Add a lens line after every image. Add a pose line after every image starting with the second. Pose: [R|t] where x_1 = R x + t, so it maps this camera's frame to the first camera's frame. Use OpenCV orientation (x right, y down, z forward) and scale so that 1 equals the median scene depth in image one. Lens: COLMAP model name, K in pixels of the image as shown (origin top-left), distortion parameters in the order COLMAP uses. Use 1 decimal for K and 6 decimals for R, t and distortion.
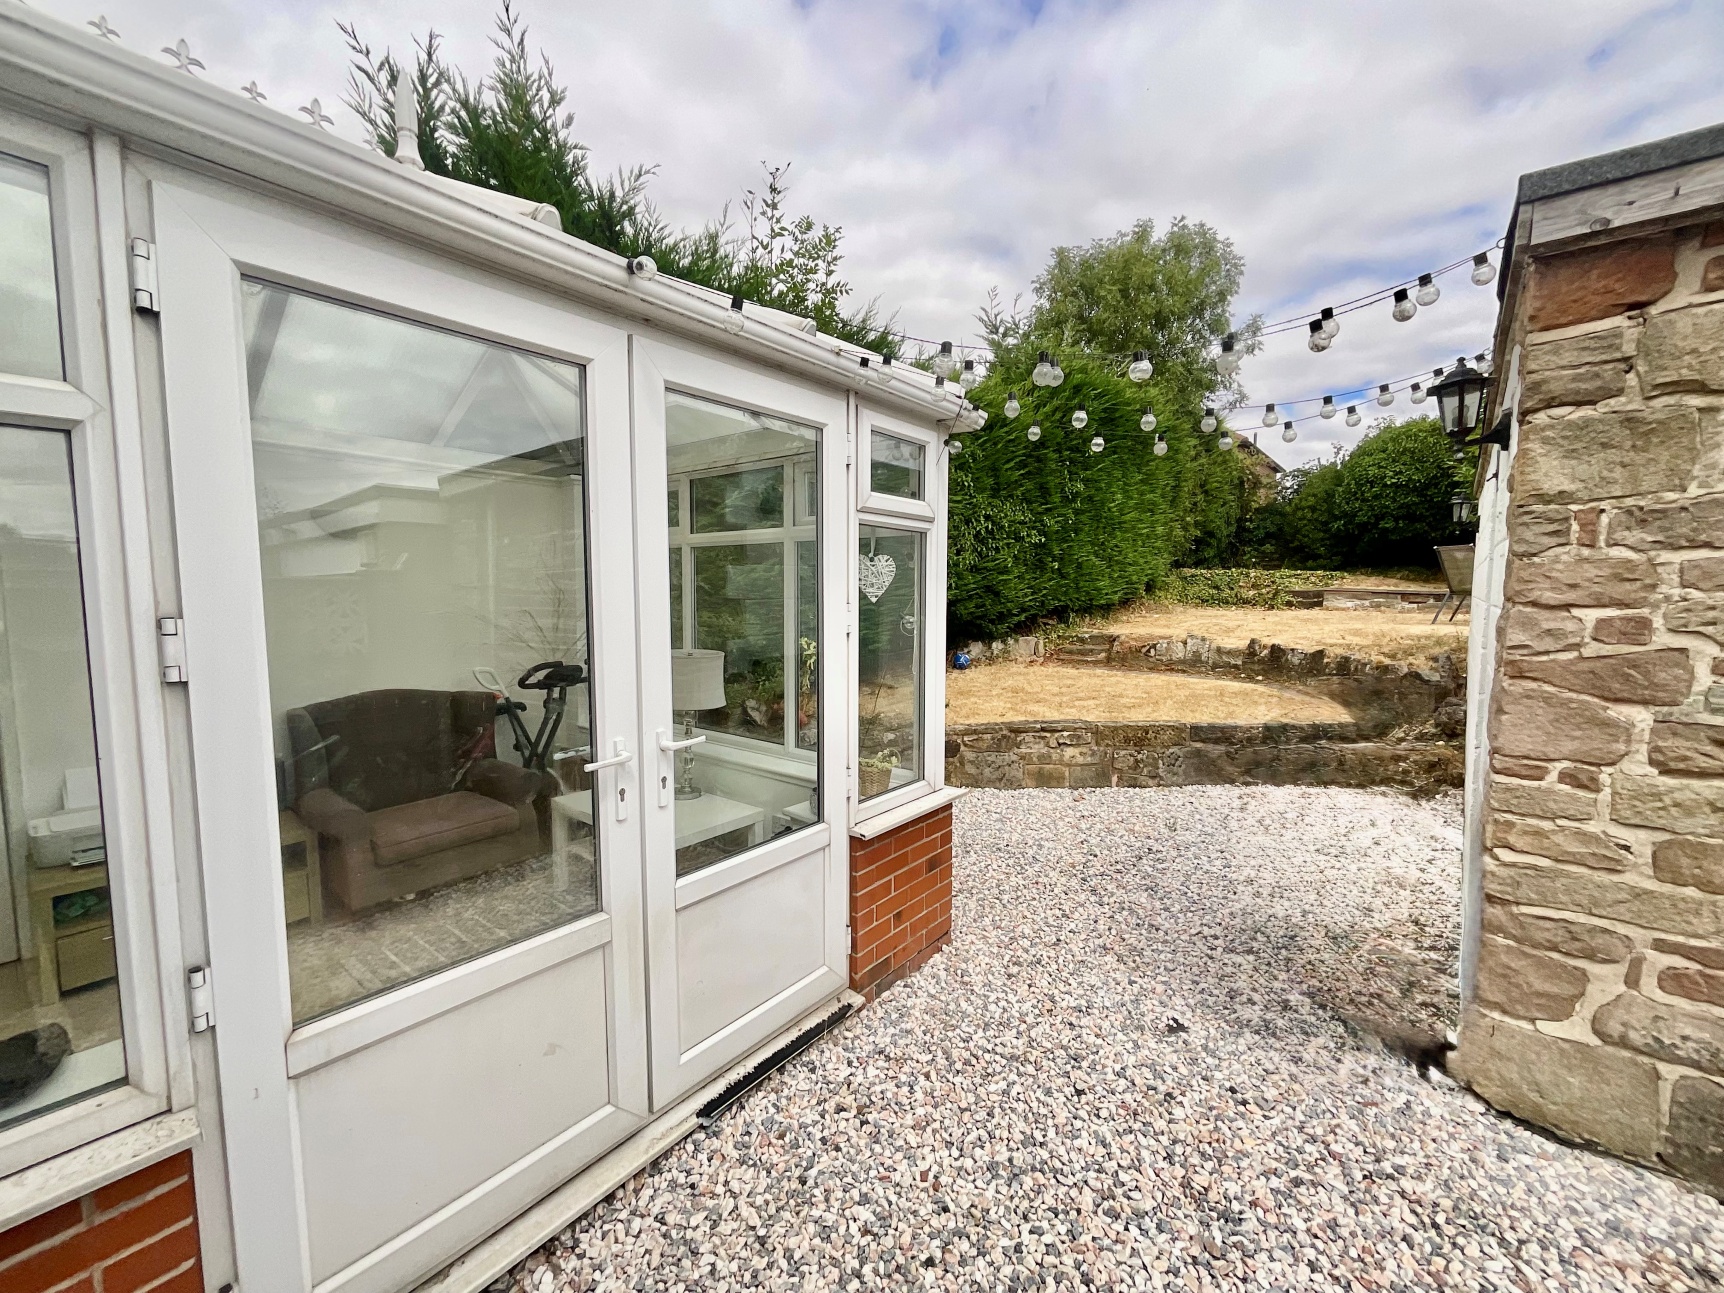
lens RADIAL K [[698.0, 0, 861.6], [0, 698.0, 649.4], [0, 0, 1]] dist [-0.001620, 0.000652]
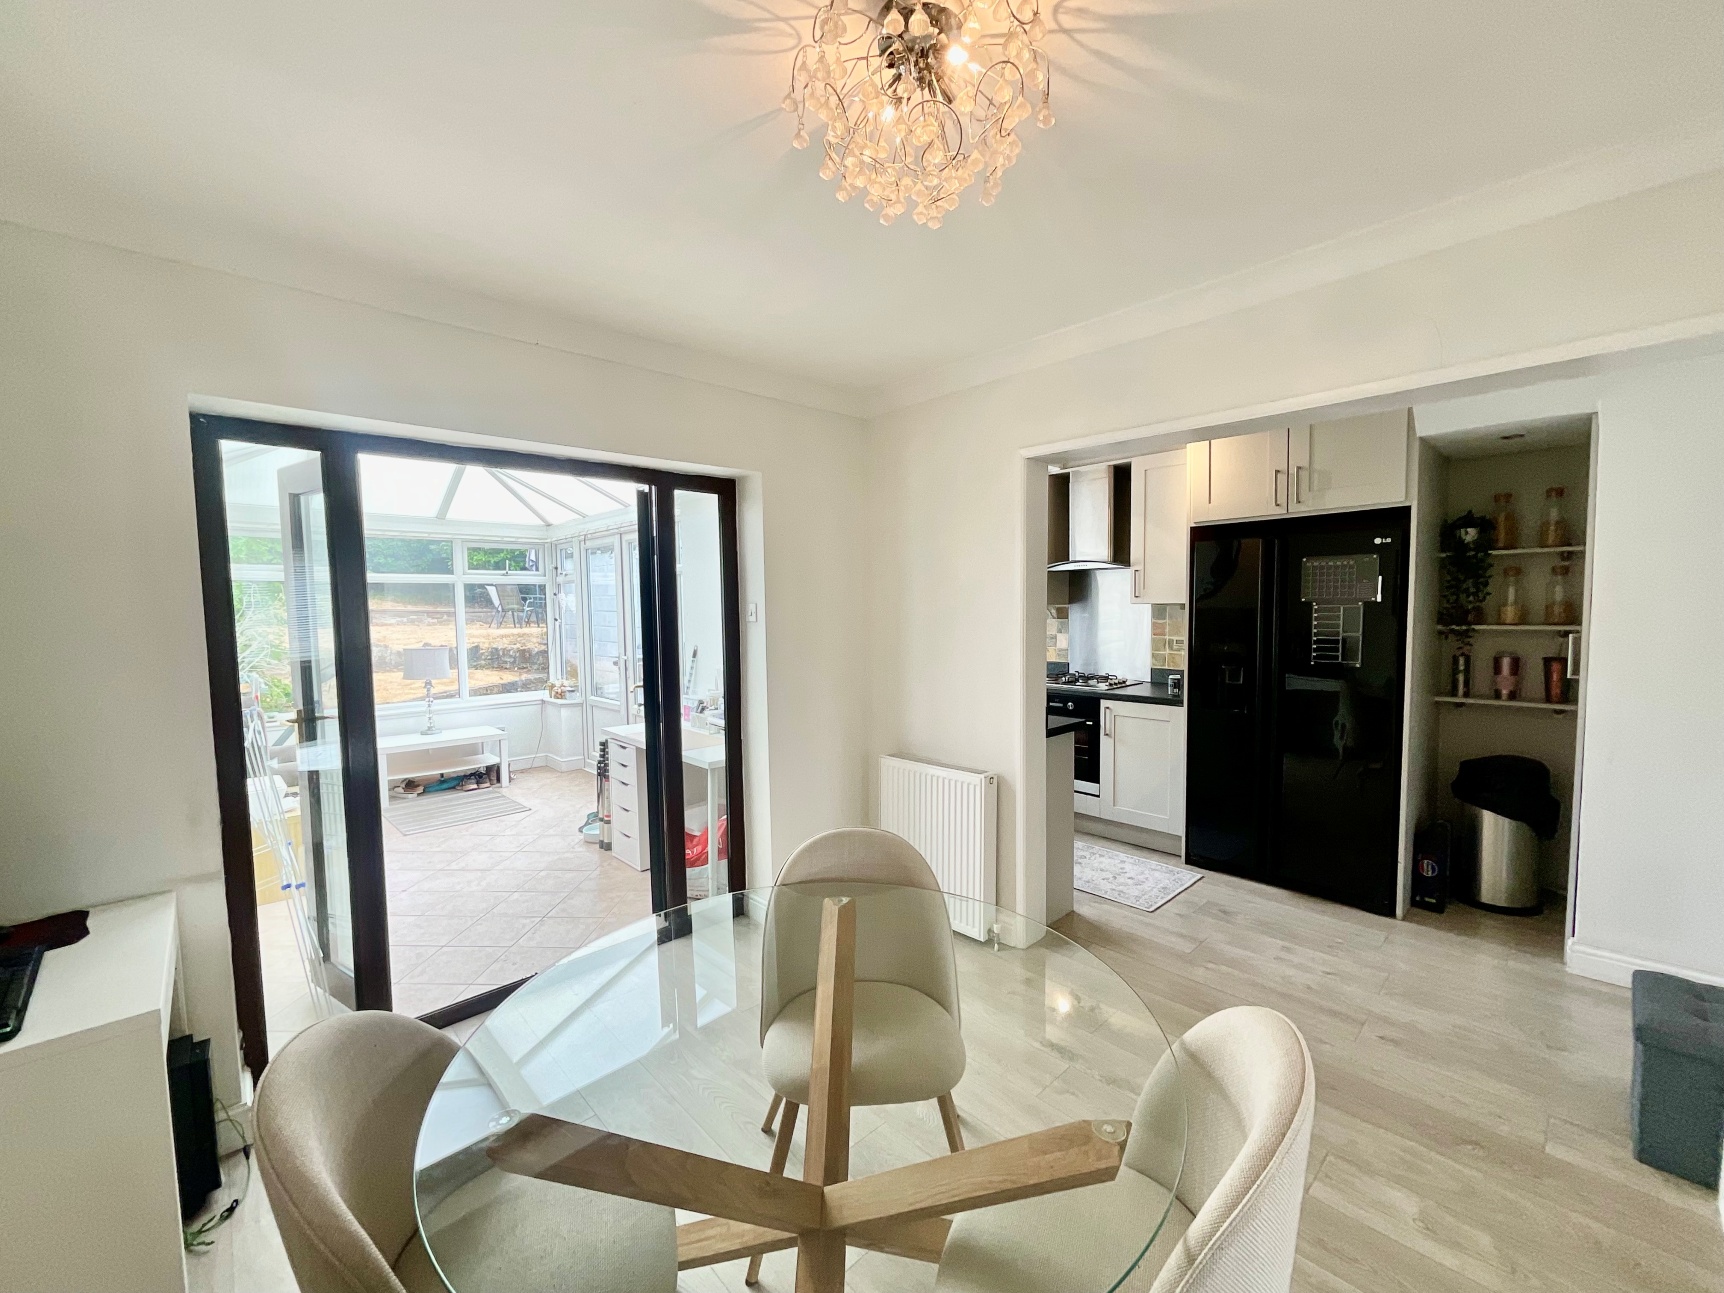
lens RADIAL K [[699.0, 0, 860.7], [0, 699.0, 649.5], [0, 0, 1]] dist [-0.011766, 0.010321]
pose [[0.134796, -0.072015, 0.988253, -0.675803], [0.101843, 0.993080, 0.058476, 0.005052], [-0.985626, 0.092765, 0.141197, -0.101964]]
